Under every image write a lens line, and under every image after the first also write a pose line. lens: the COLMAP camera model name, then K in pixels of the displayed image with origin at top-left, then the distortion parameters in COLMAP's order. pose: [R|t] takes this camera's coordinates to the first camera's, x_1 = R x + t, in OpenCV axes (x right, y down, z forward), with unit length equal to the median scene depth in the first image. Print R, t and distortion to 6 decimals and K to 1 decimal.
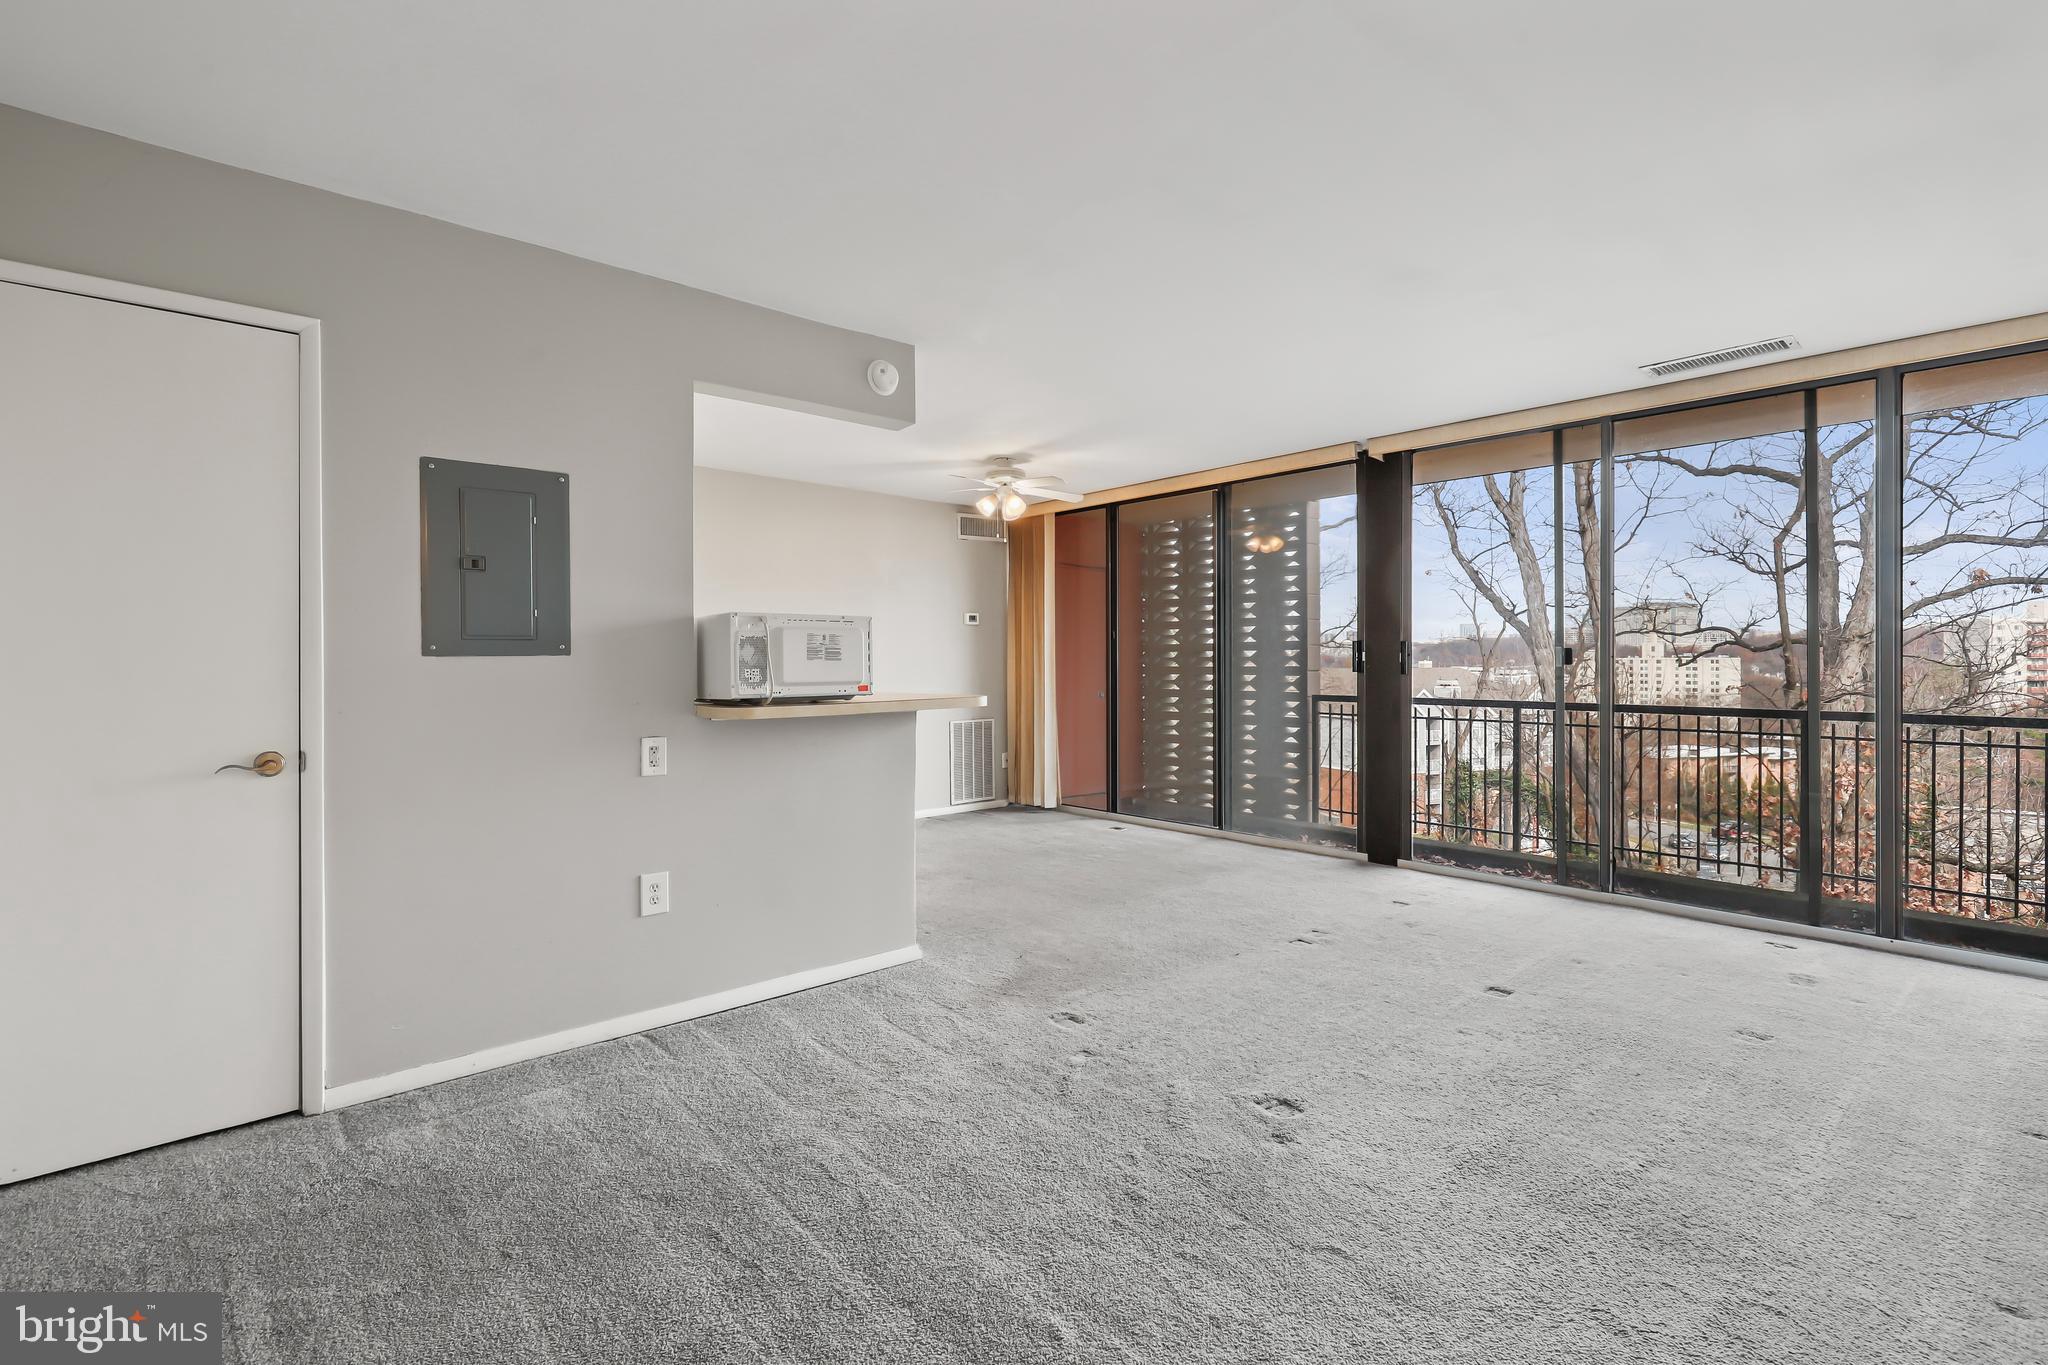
lens RADIAL K [[938.2, 0, 1016.9], [0, 938.2, 664.8], [0, 0, 1]] dist [-0.002554, 0.000127]
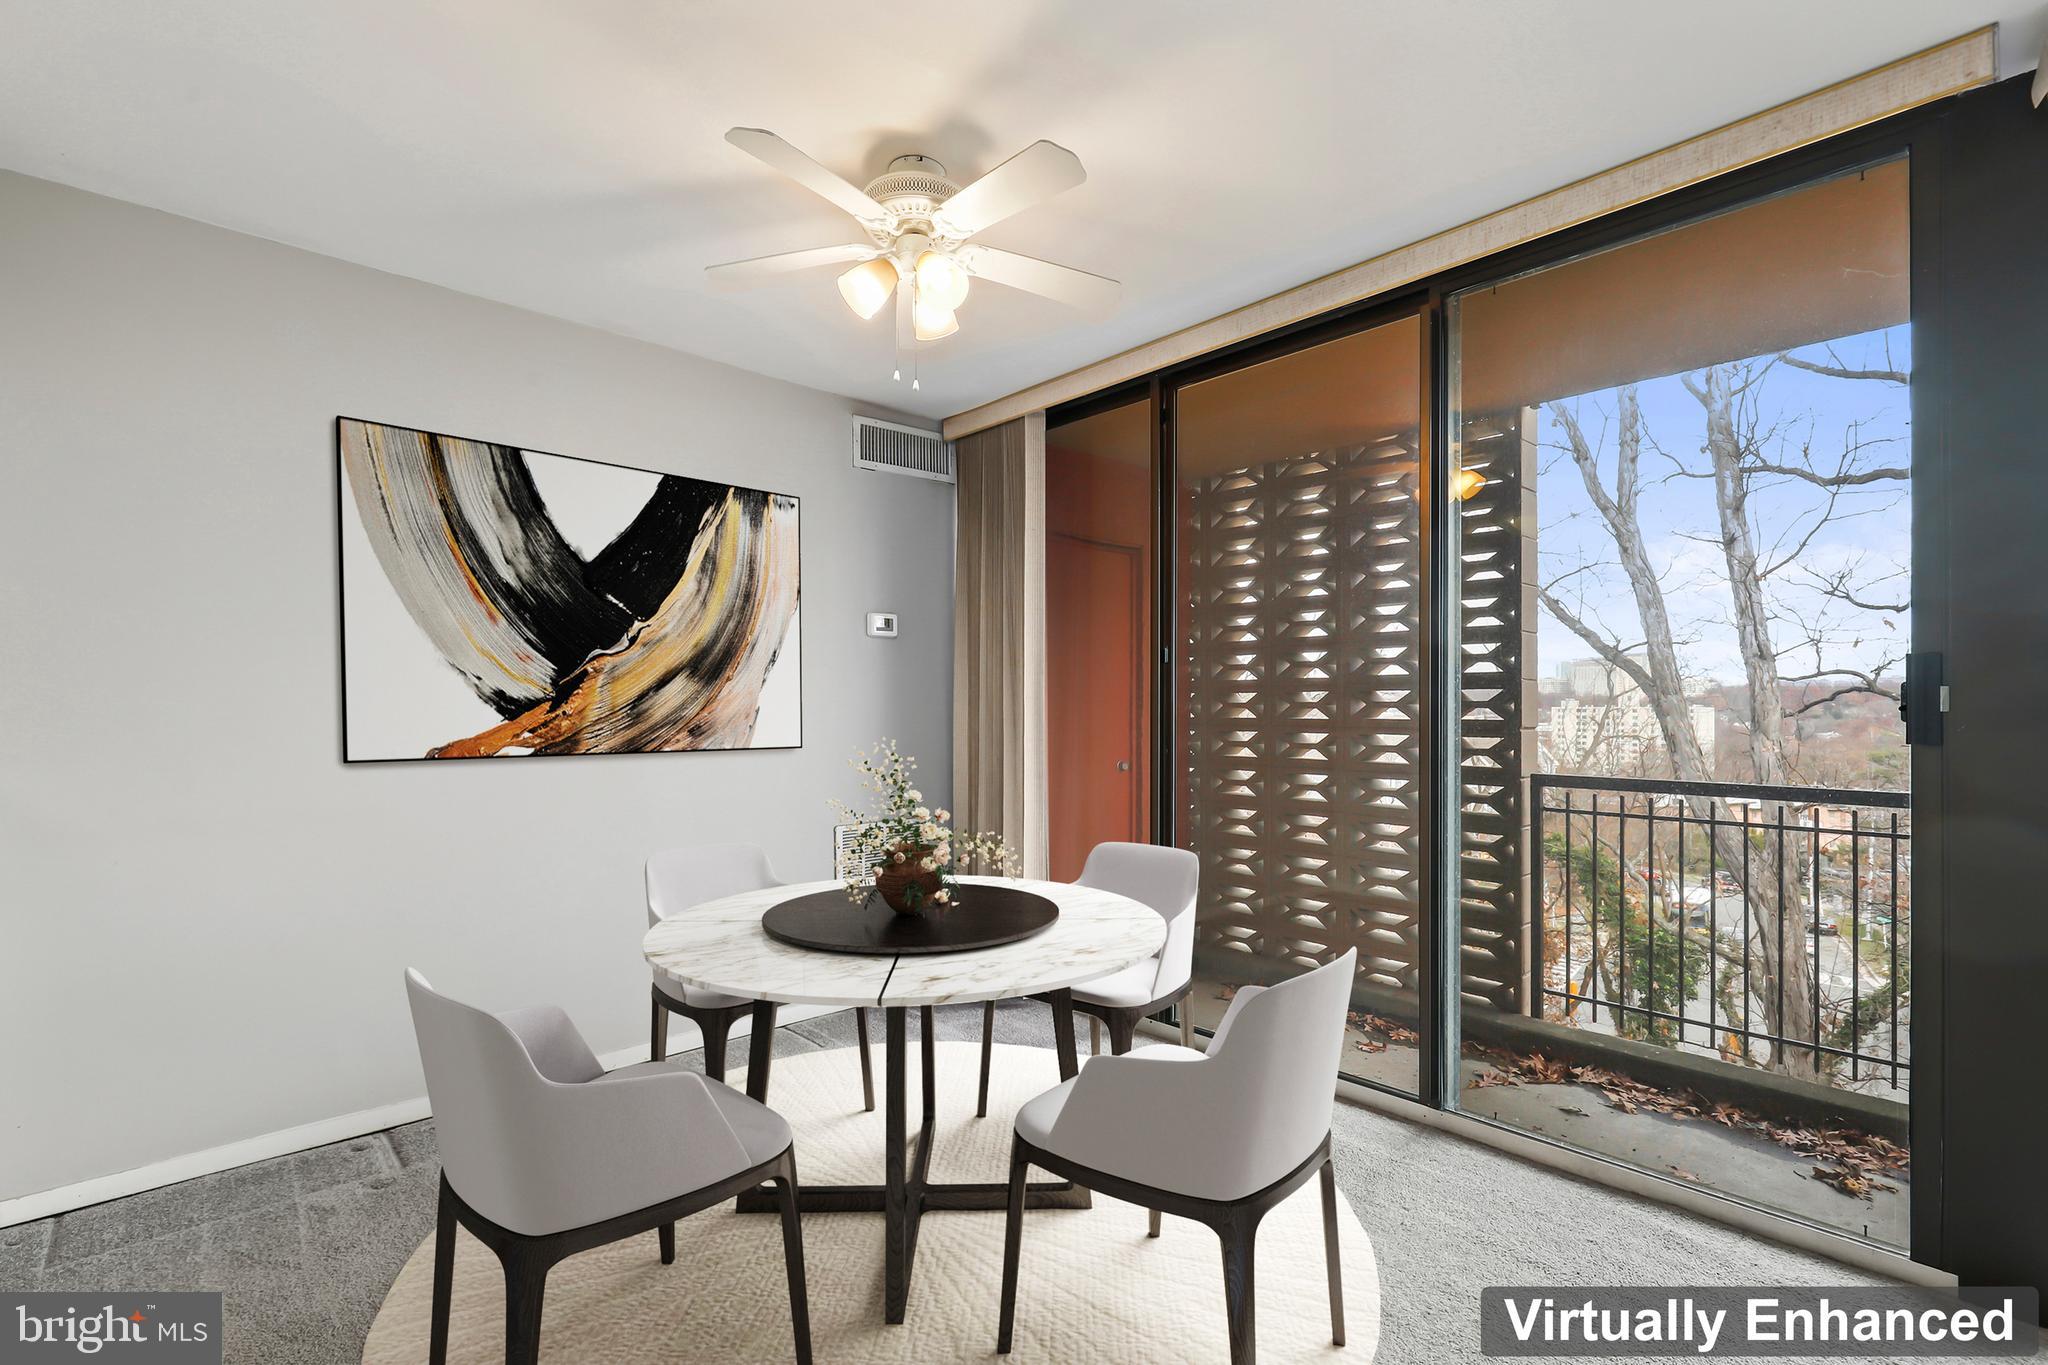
lens RADIAL K [[938.2, 0, 1026.6], [0, 938.2, 693.0], [0, 0, 1]] dist [-0.002554, 0.000127]
pose [[0.999693, 0.007148, 0.023743, 0.018709], [-0.006755, 0.999839, -0.016604, -0.003319], [-0.023858, 0.016439, 0.999580, 0.473178]]
